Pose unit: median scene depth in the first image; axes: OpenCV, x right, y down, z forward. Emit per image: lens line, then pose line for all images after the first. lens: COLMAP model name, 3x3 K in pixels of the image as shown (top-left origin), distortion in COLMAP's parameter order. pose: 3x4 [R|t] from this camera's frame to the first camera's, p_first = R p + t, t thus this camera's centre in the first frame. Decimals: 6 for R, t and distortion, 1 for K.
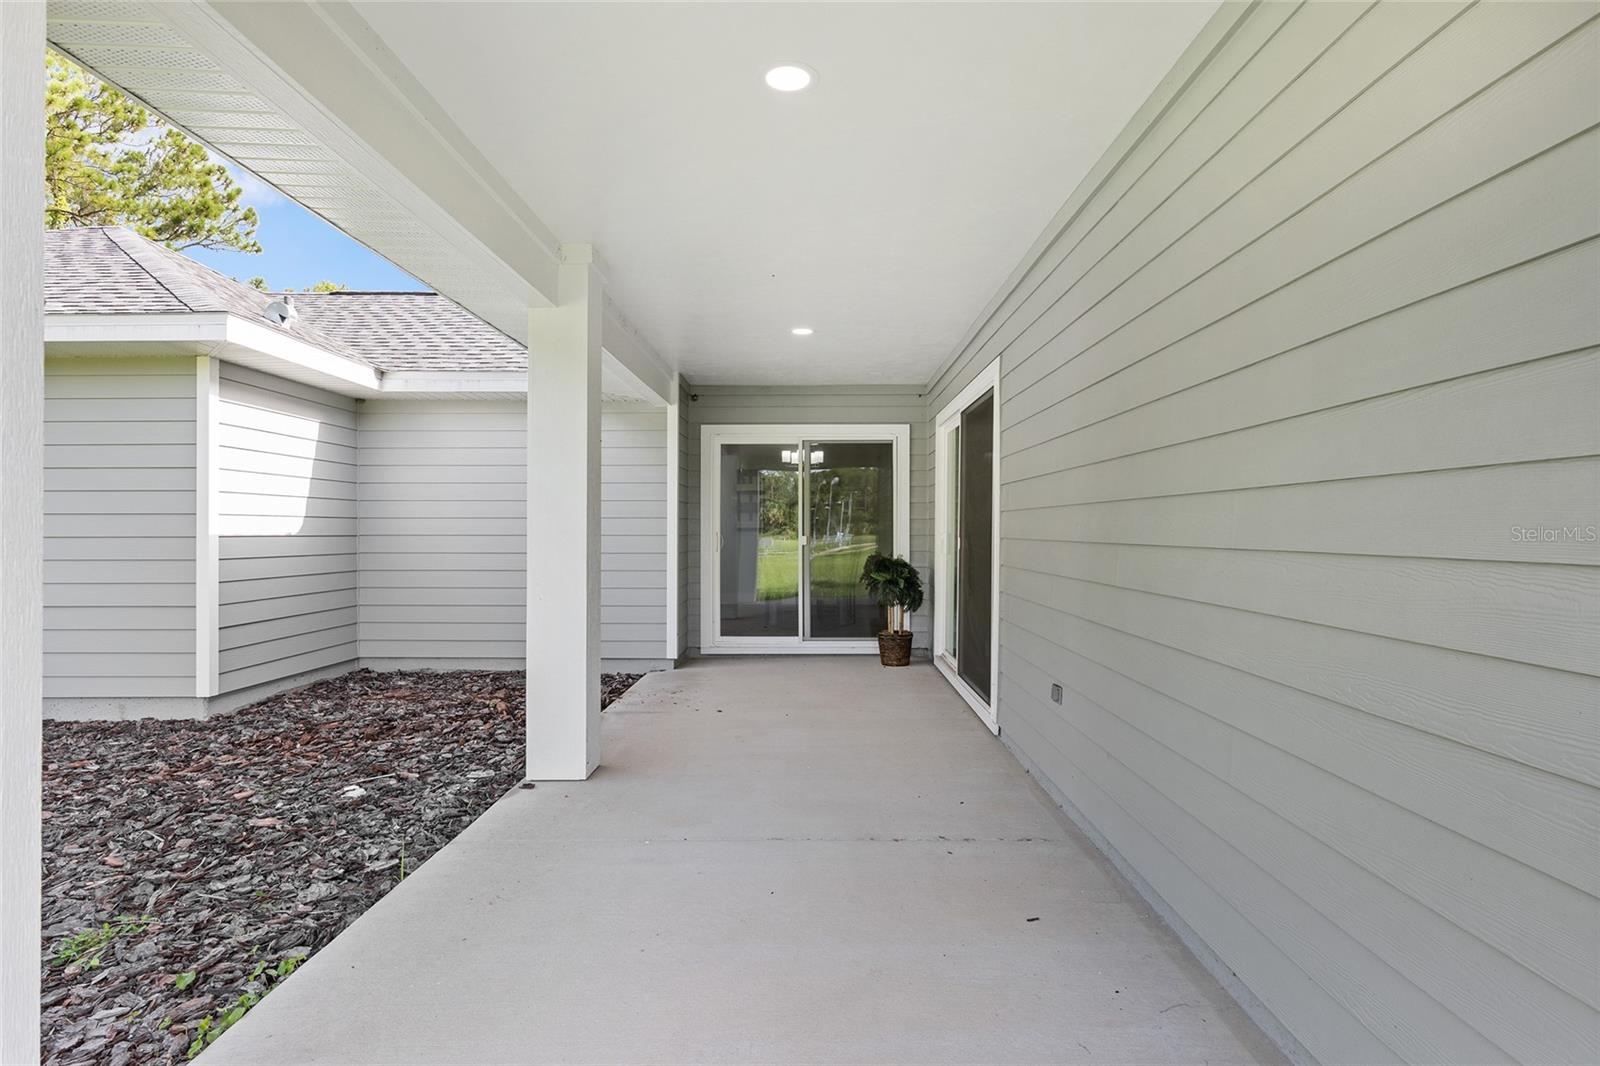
lens RADIAL K [[841.0, 0, 800.1], [0, 841.0, 524.7], [0, 0, 1]] dist [-0.006295, -0.000529]
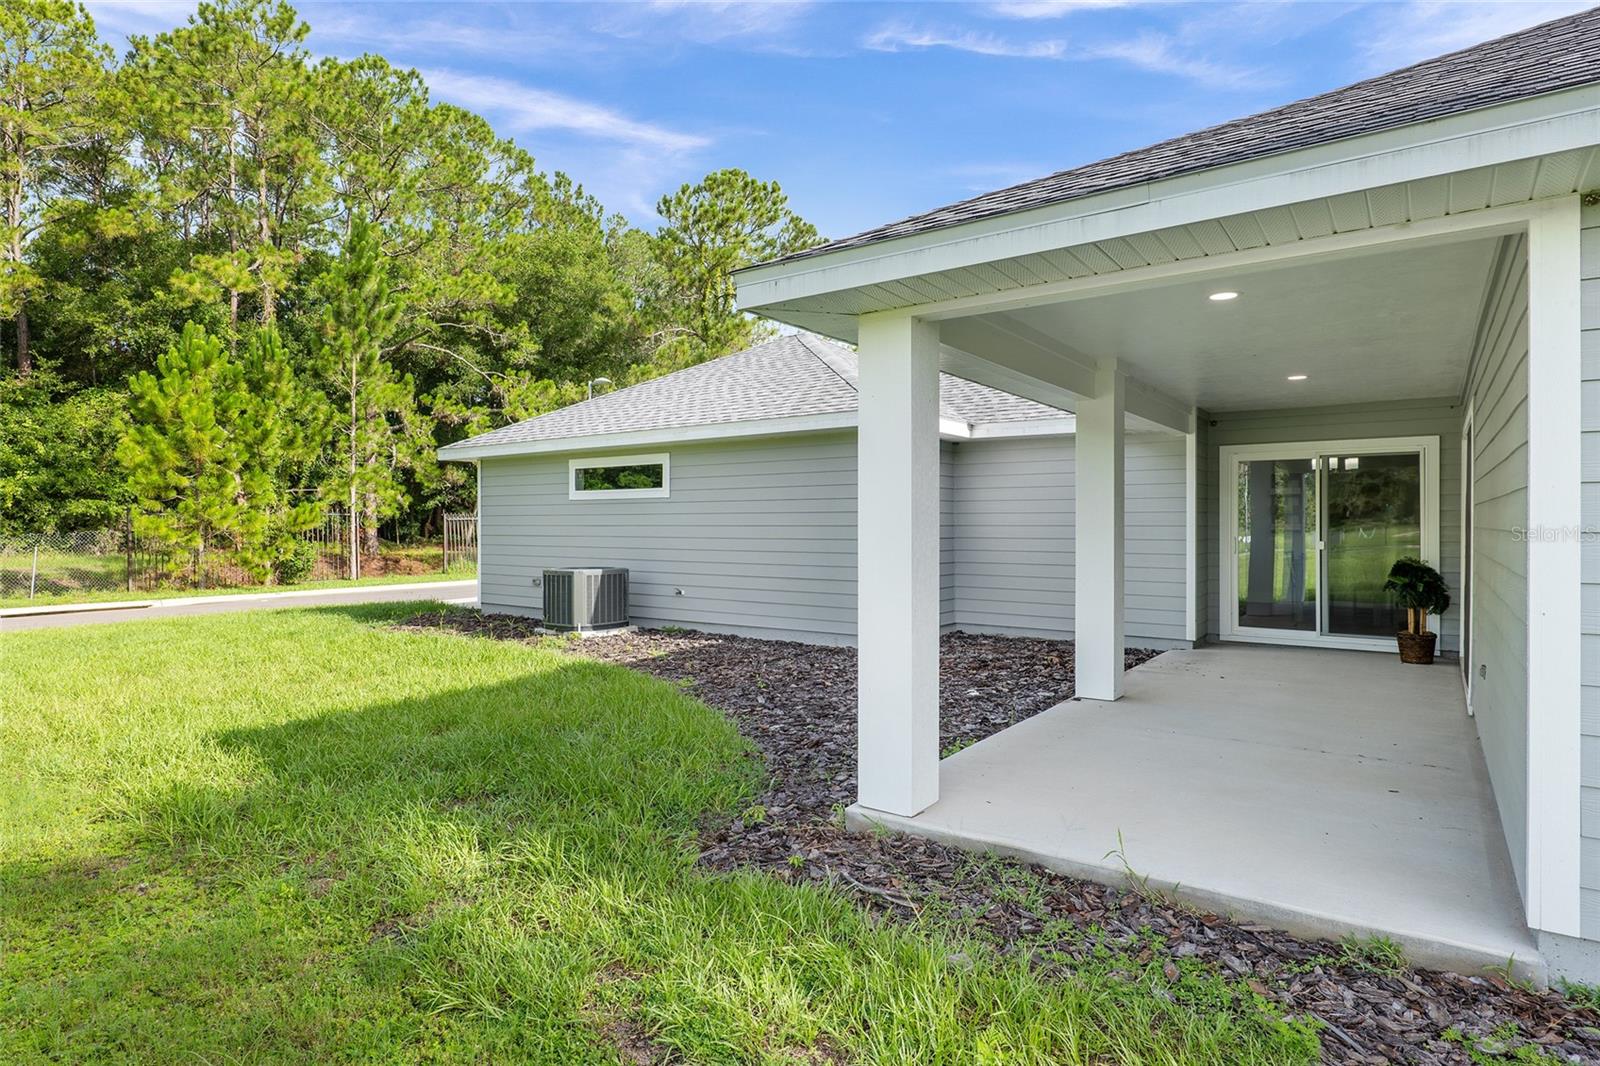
lens RADIAL K [[841.0, 0, 800.1], [0, 841.0, 524.7], [0, 0, 1]] dist [-0.006295, -0.000529]
pose [[0.812305, 0.000277, -0.583233, 0.098974], [0.004304, 0.999970, 0.006469, -0.020249], [0.583217, -0.007765, 0.812279, -0.328358]]
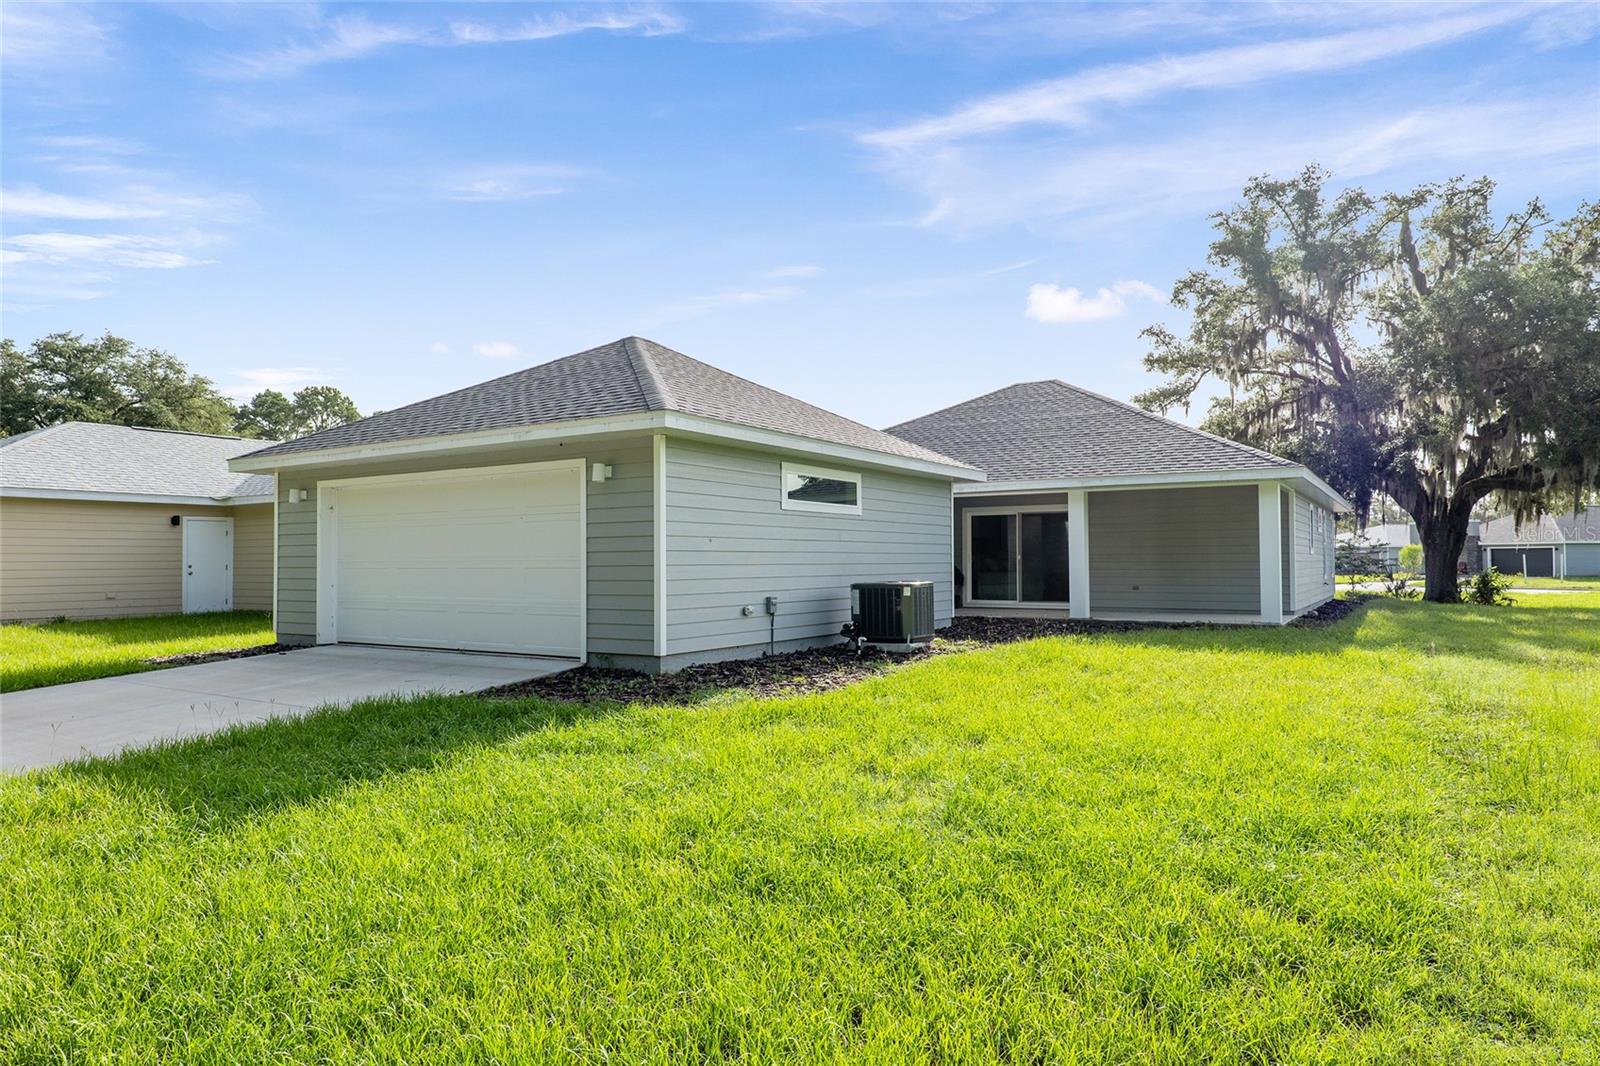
lens RADIAL K [[983.9, 0, 800.0], [0, 983.9, 533.0], [0, 0, 1]] dist [0.006558, 0.001262]
pose [[0.519504, 0.022203, 0.854180, -3.066487], [-0.000399, 0.999669, -0.025742, 0.028798], [-0.854468, 0.013032, 0.519340, -0.097888]]
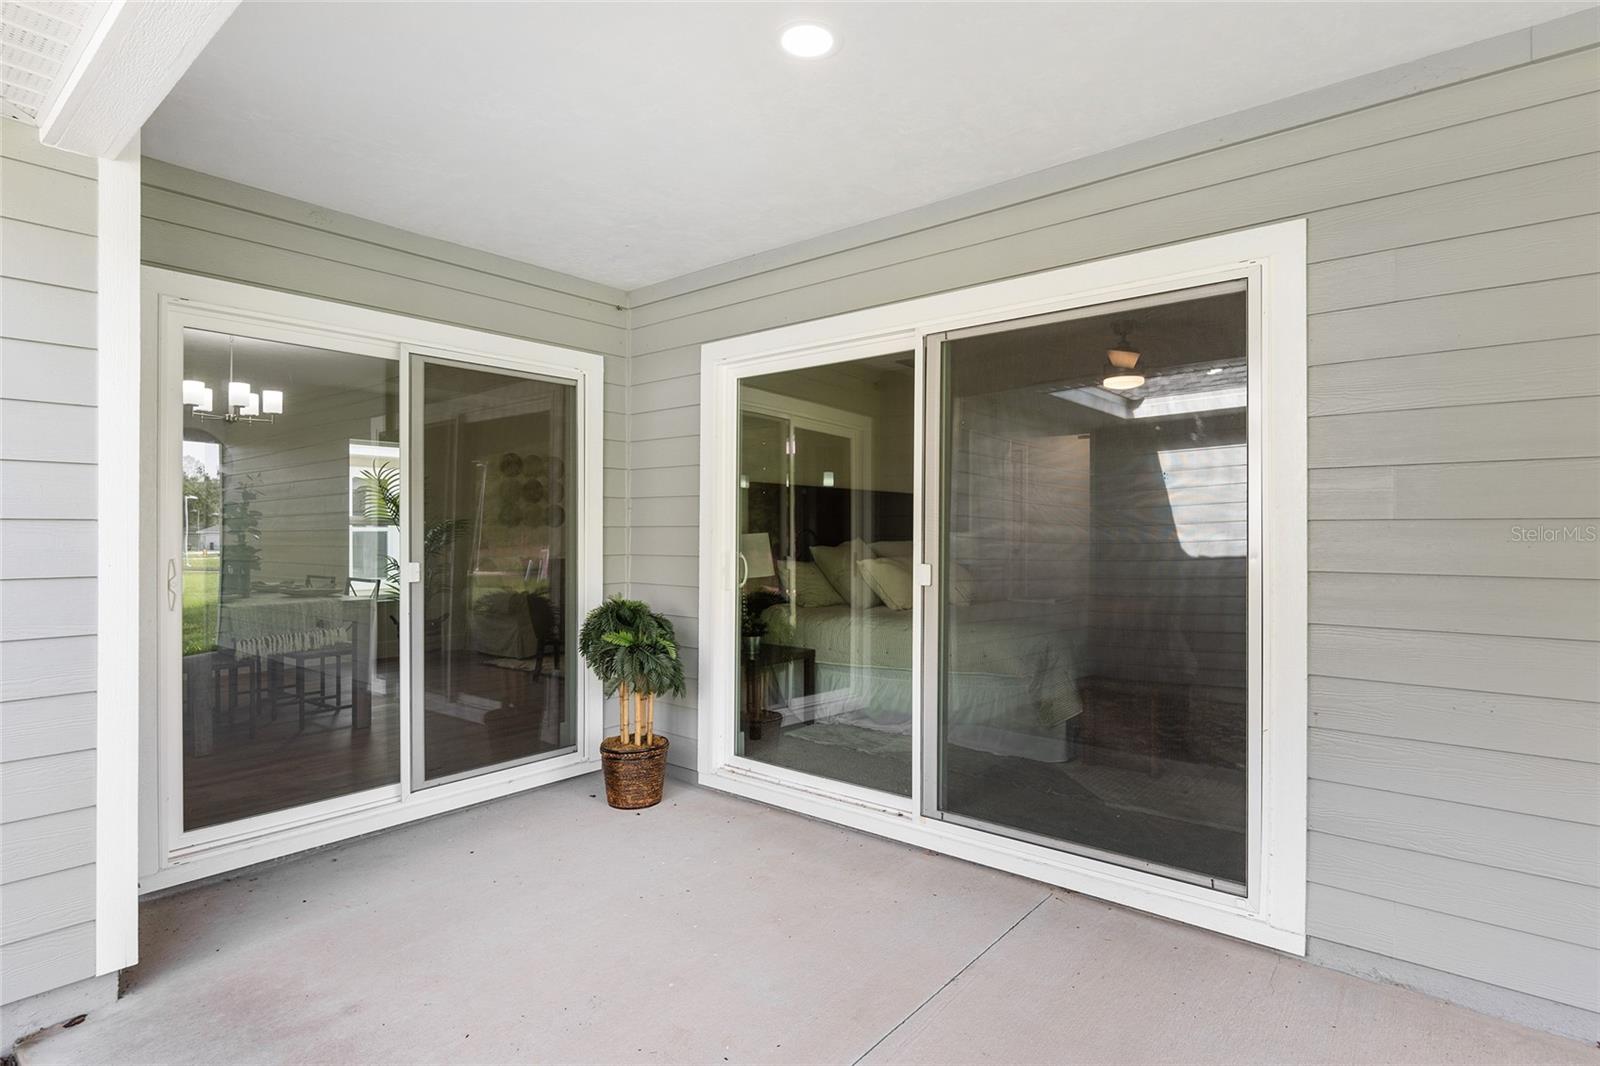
lens RADIAL K [[817.9, 0, 800.0], [0, 817.9, 533.0], [0, 0, 1]] dist [-0.001134, -0.000129]
pose [[0.630055, 0.000281, 0.776551, -0.222698], [-0.005140, 0.999980, 0.003809, -0.005521], [-0.776534, -0.006391, 0.630043, 0.599874]]
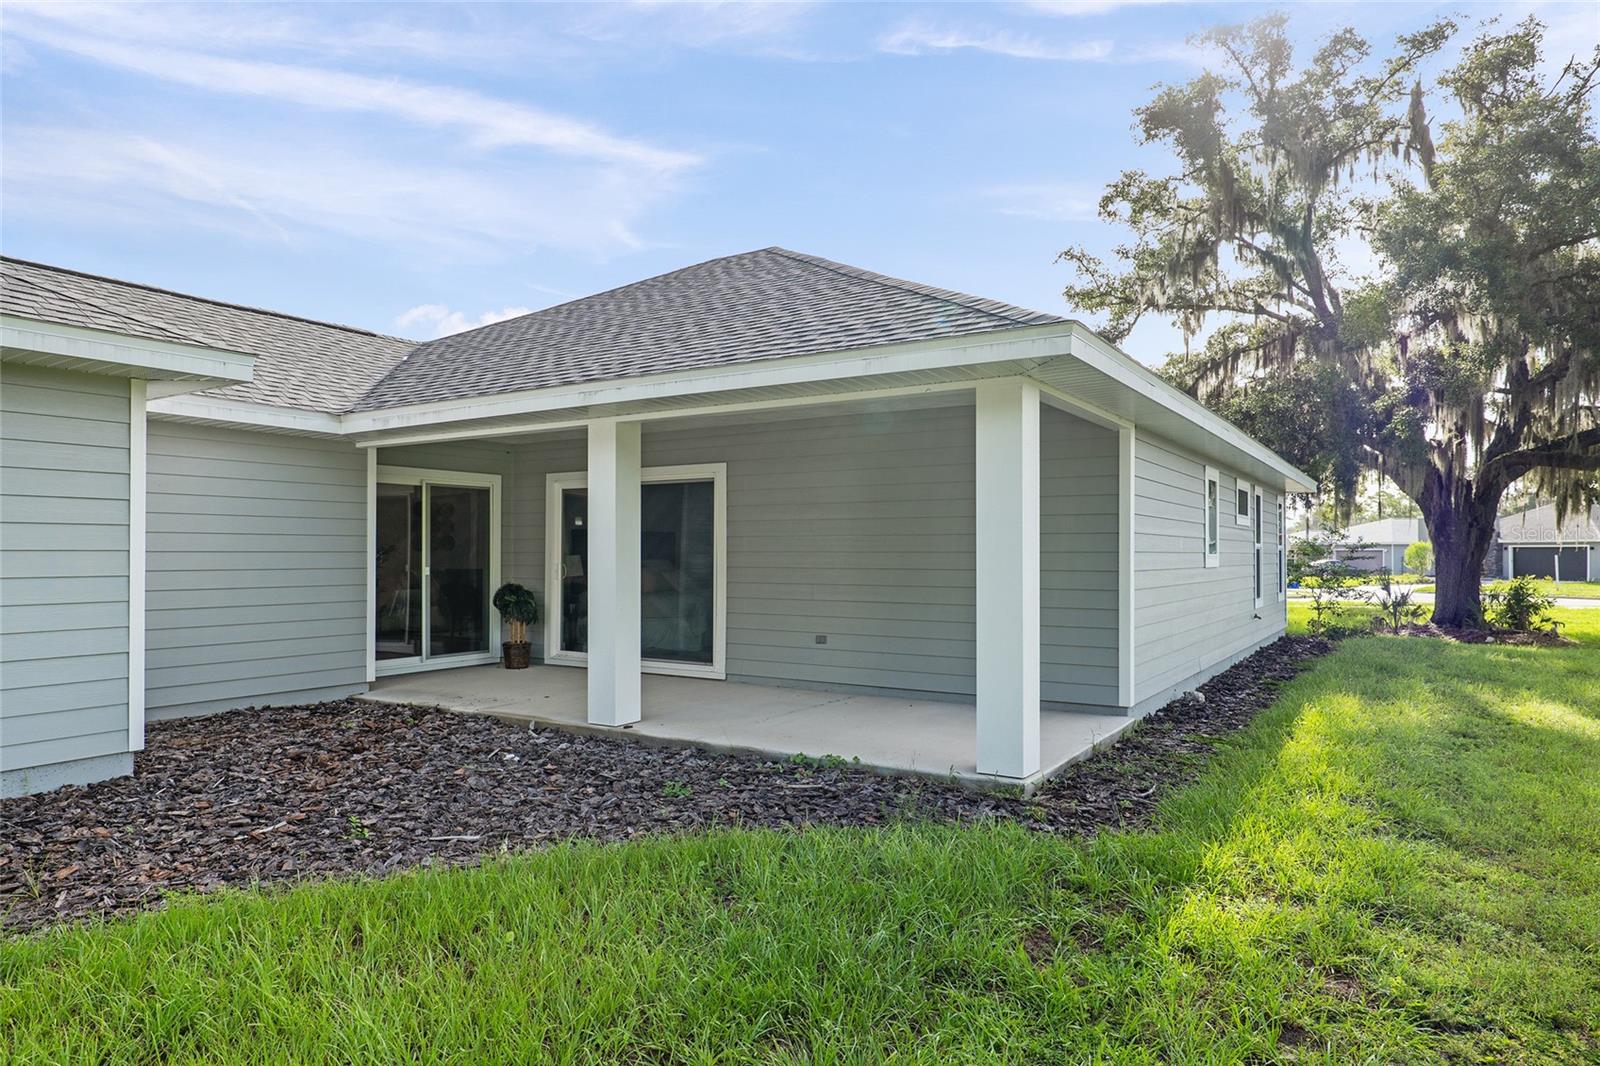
lens RADIAL K [[983.9, 0, 800.0], [0, 983.9, 533.0], [0, 0, 1]] dist [0.006558, 0.001262]
pose [[0.525356, 0.017757, 0.850697, -0.924468], [-0.009449, 0.999842, -0.015034, -0.017449], [-0.850830, -0.000140, 0.525441, -0.132648]]
